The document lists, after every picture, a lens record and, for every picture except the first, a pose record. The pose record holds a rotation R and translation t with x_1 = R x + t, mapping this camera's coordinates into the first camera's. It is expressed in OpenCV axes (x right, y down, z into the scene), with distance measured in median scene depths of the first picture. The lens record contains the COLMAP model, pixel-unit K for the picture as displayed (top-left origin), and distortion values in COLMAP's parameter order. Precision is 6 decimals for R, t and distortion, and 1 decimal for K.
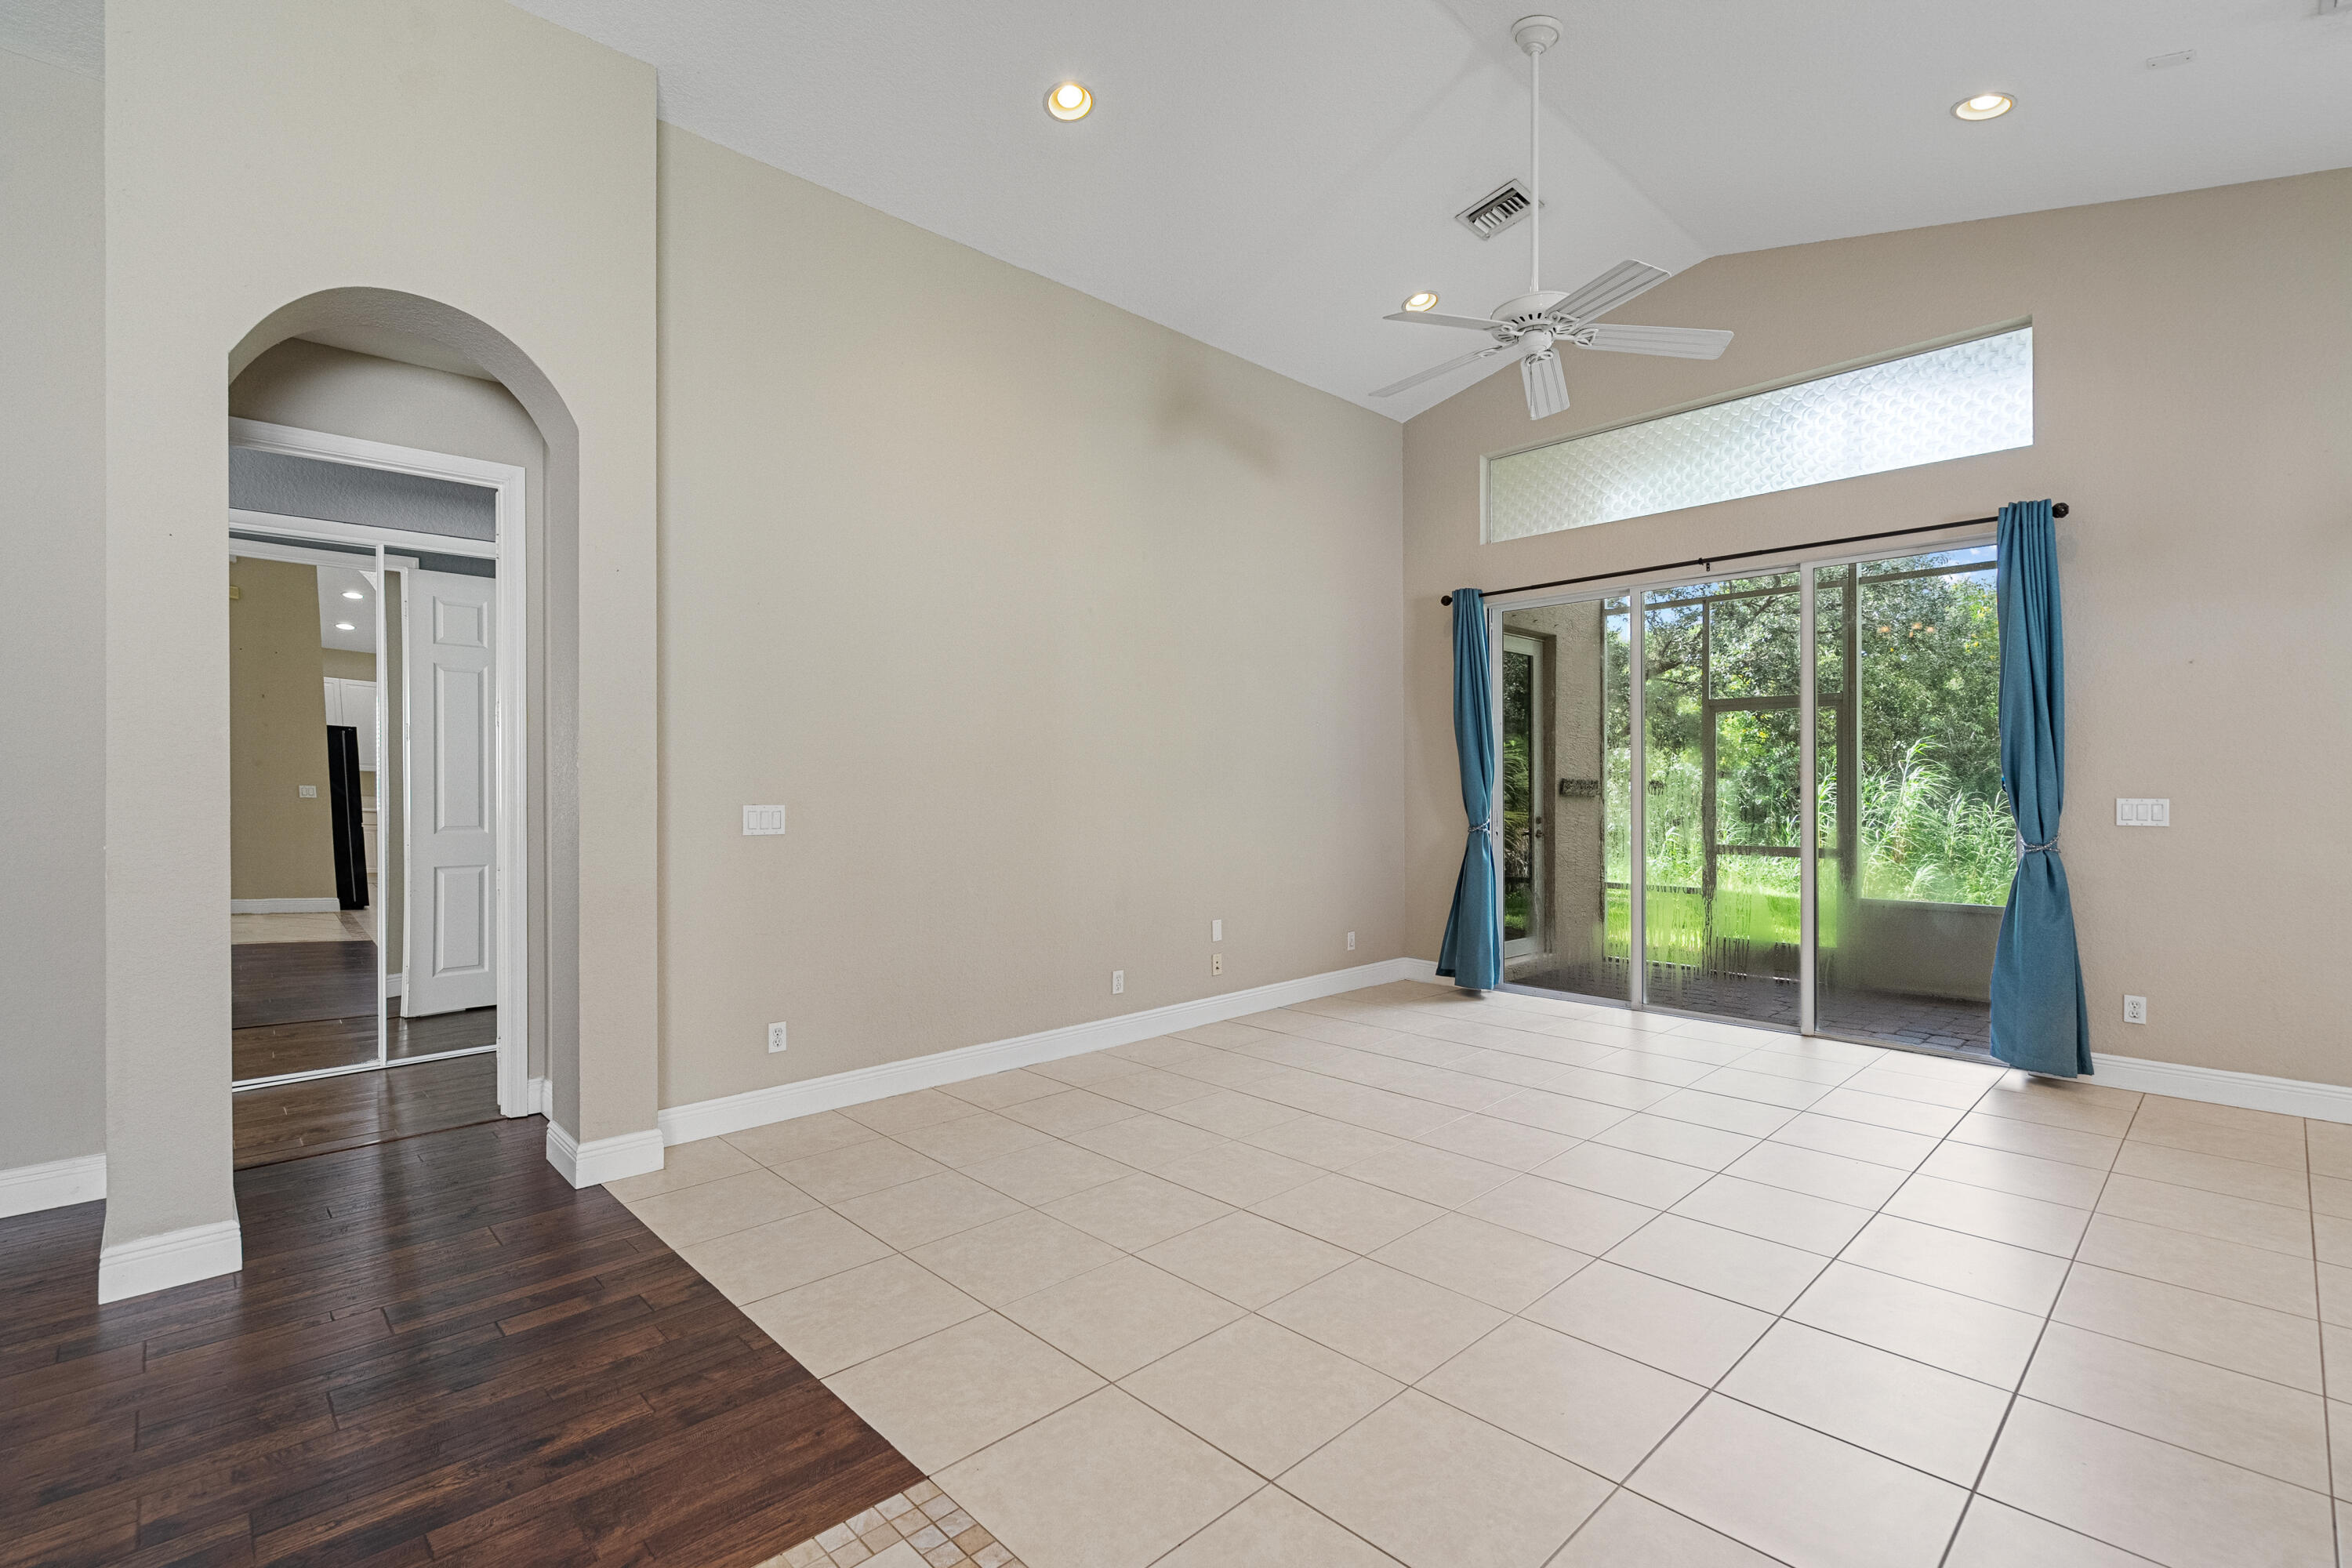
lens RADIAL K [[1072.4, 0, 1165.2], [0, 1072.4, 784.7], [0, 0, 1]] dist [-0.006743, 0.004067]
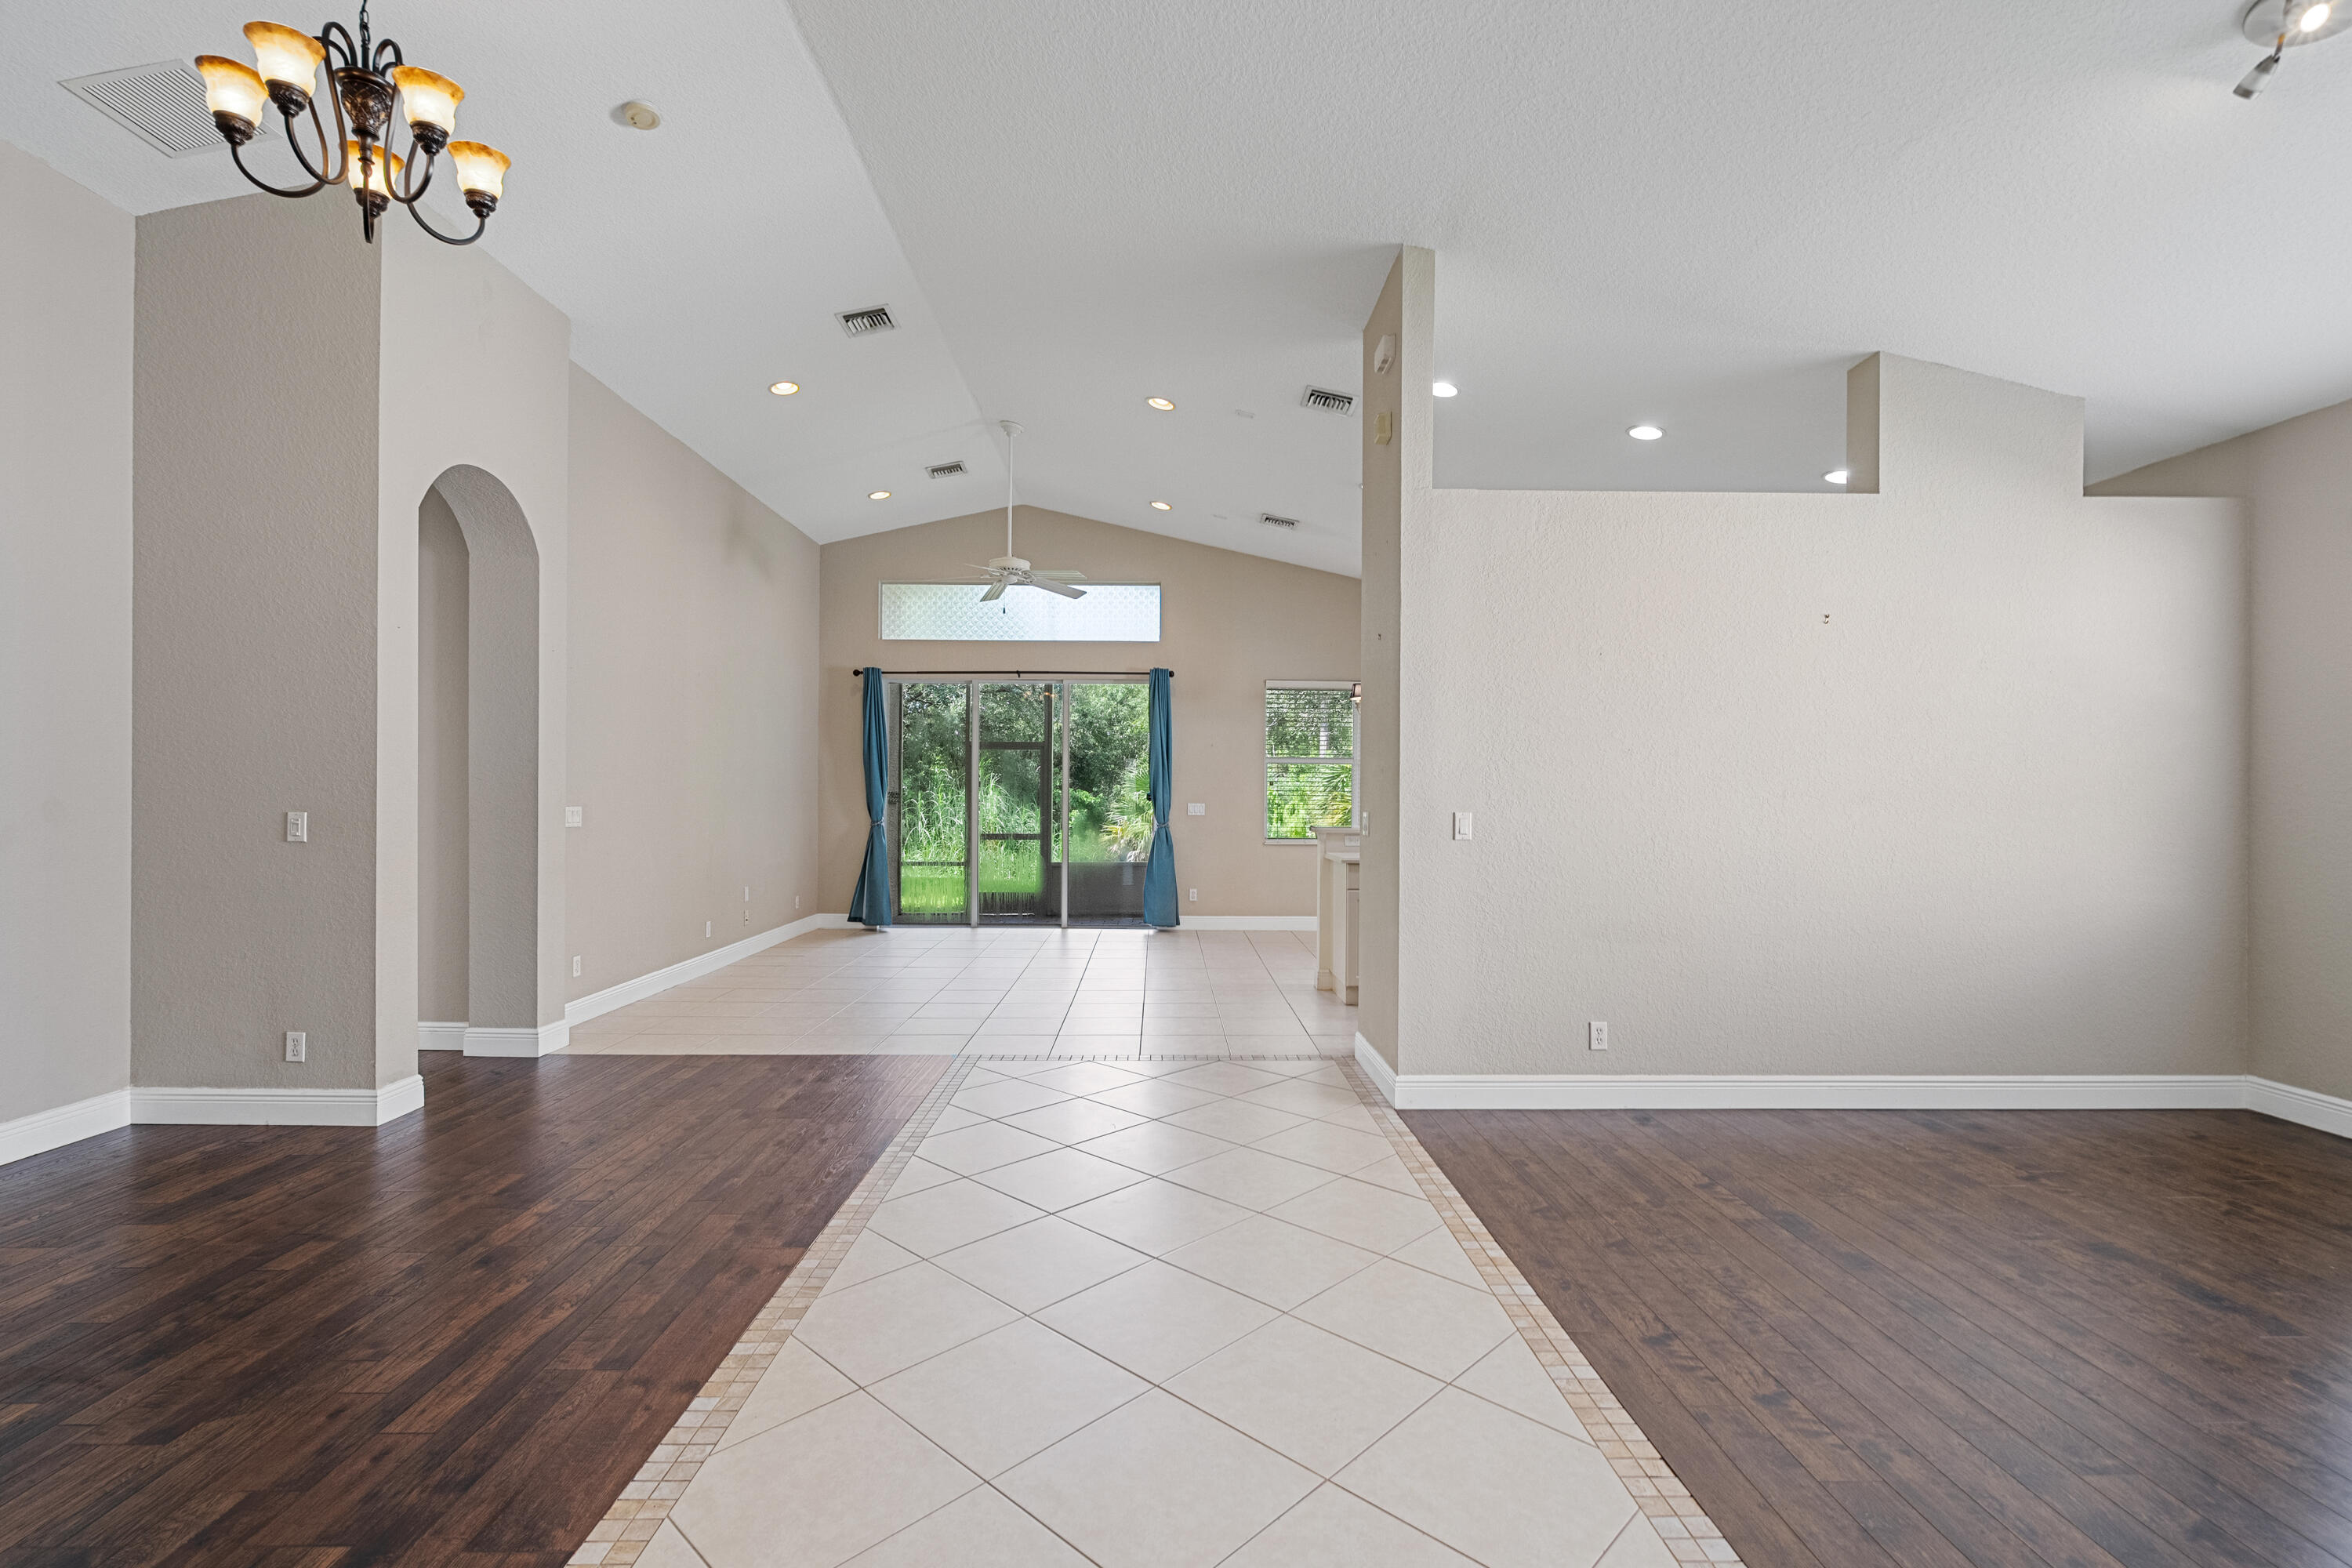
lens RADIAL K [[1072.4, 0, 1185.7], [0, 1072.4, 796.9], [0, 0, 1]] dist [-0.006743, 0.004067]
pose [[0.674829, 0.004704, 0.737959, -0.771097], [-0.006741, 0.999977, -0.000210, 0.000207], [-0.737943, -0.004833, 0.674846, -0.517973]]
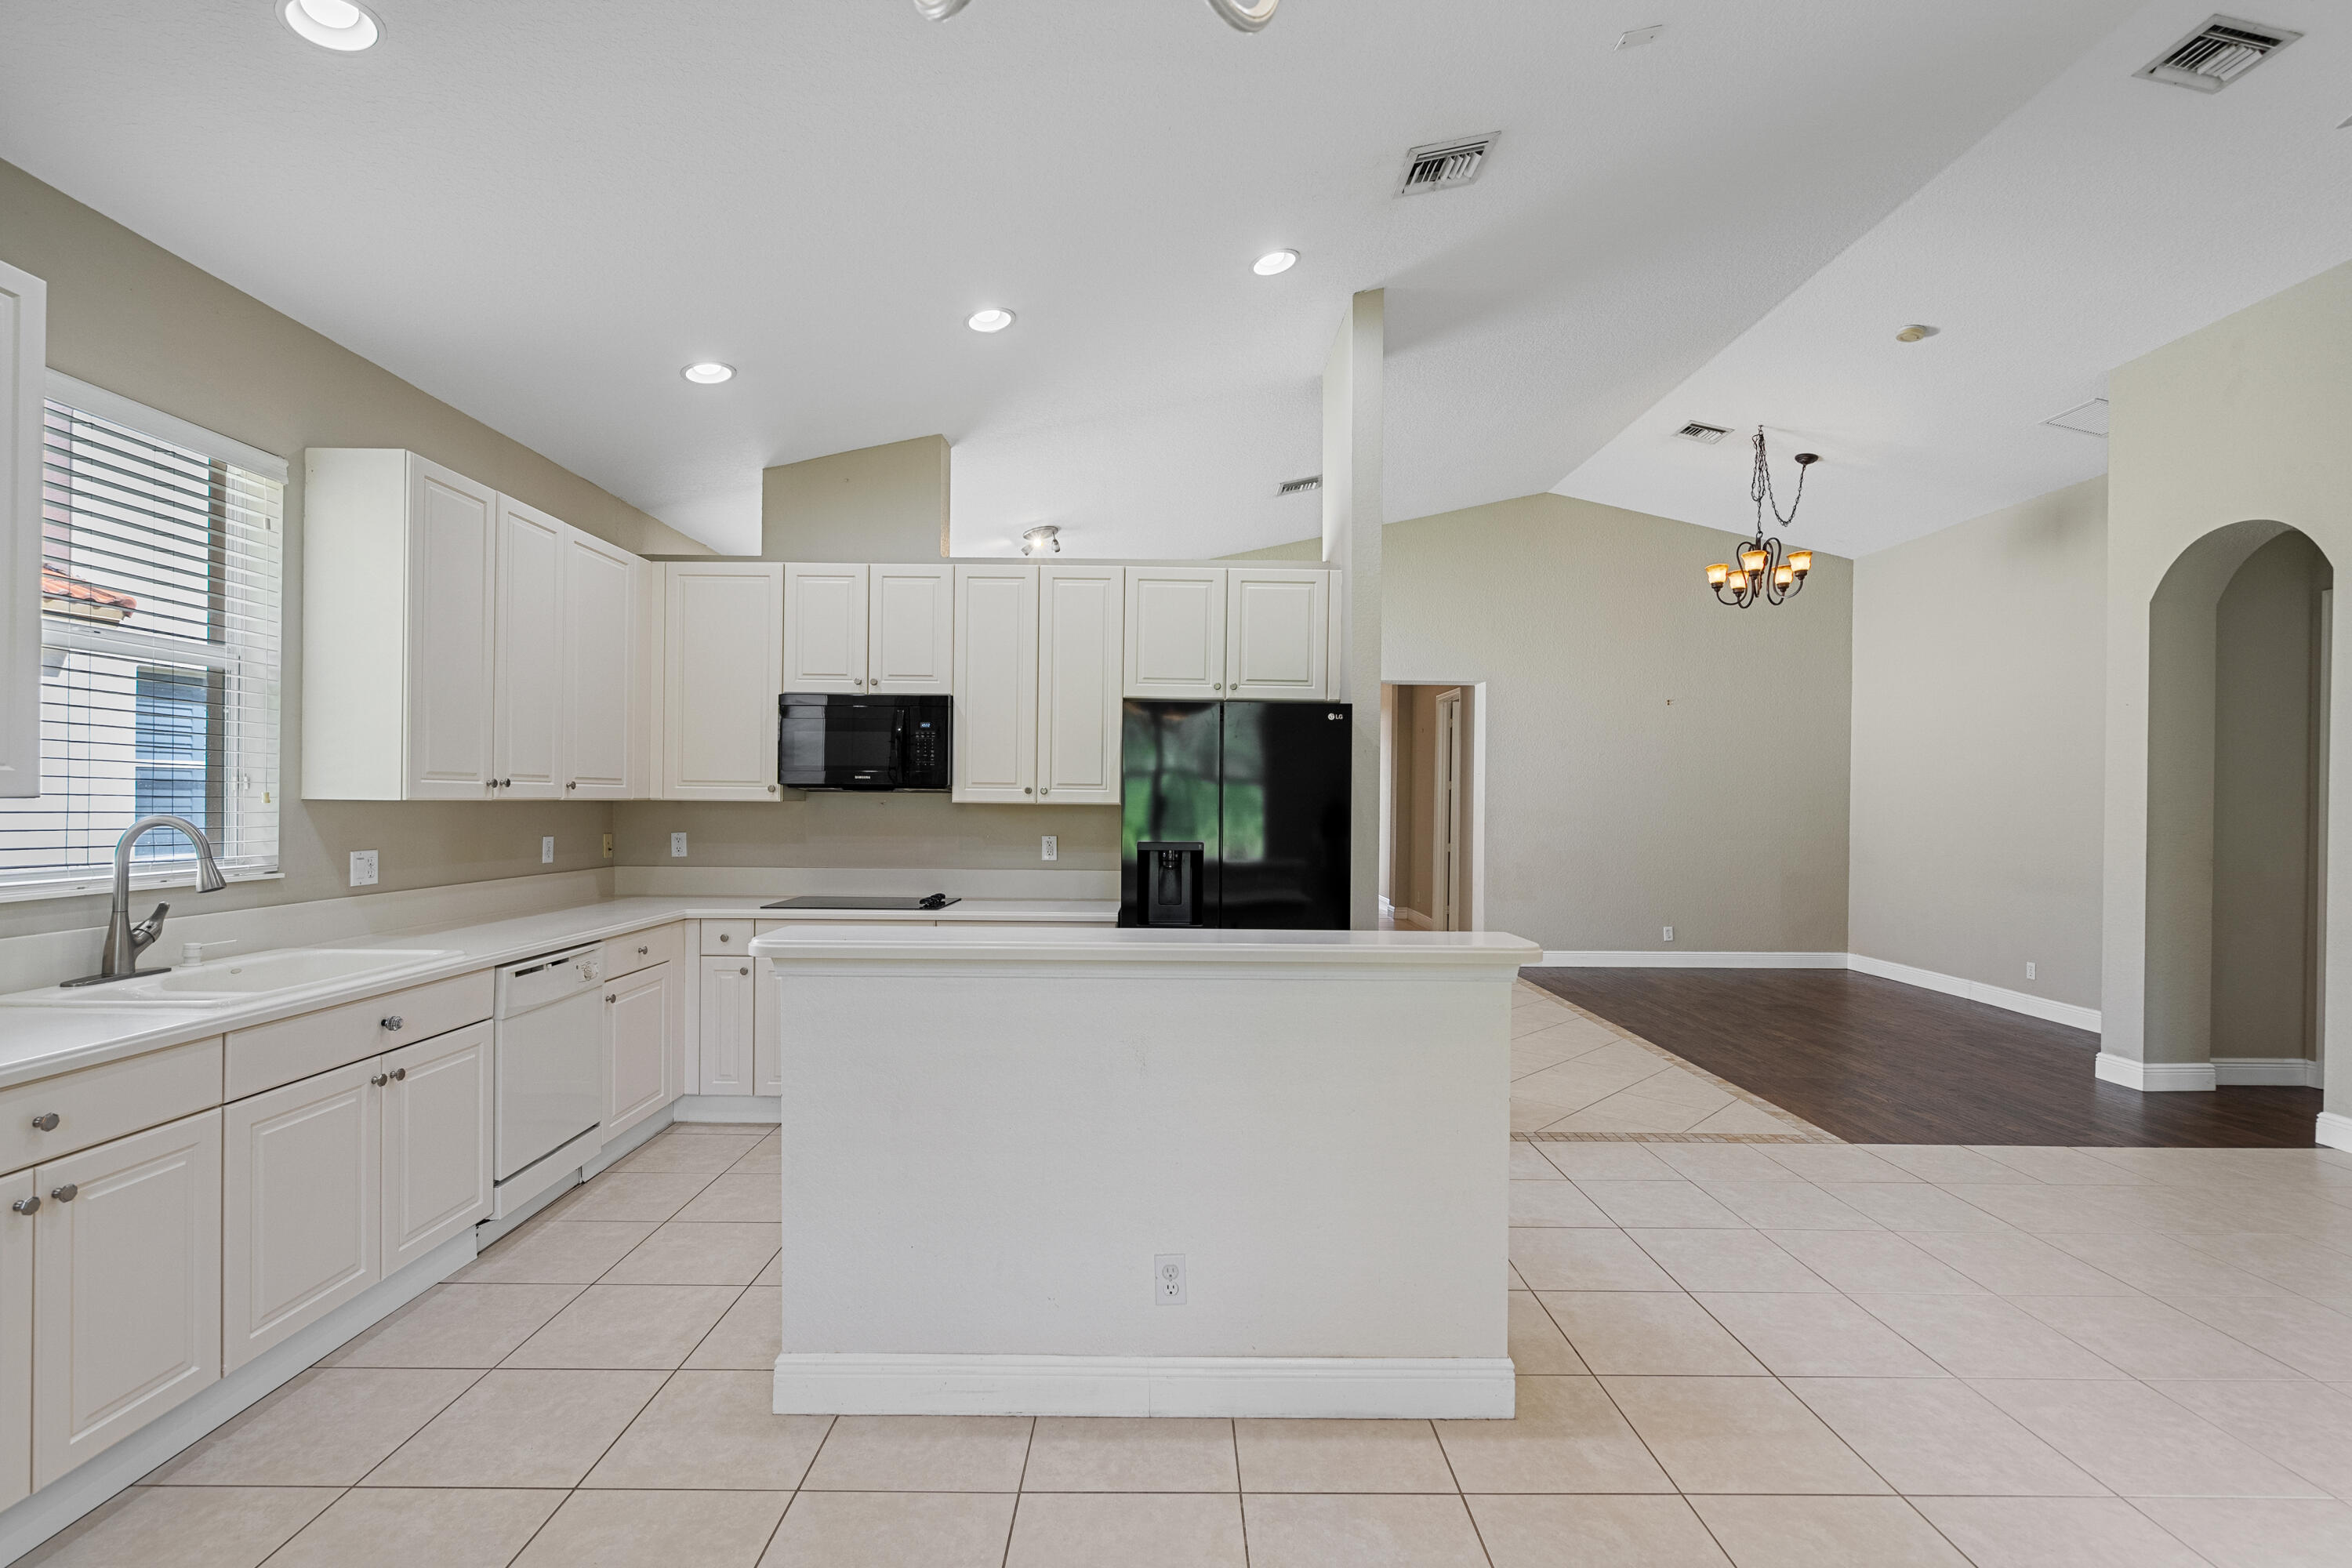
lens RADIAL K [[1072.4, 0, 1173.0], [0, 1072.4, 788.4], [0, 0, 1]] dist [-0.006743, 0.004067]
pose [[-0.682799, -0.007444, -0.730569, 1.017740], [-0.000763, 0.999955, -0.009476, -0.037663], [0.730606, -0.005913, -0.682773, 0.626280]]
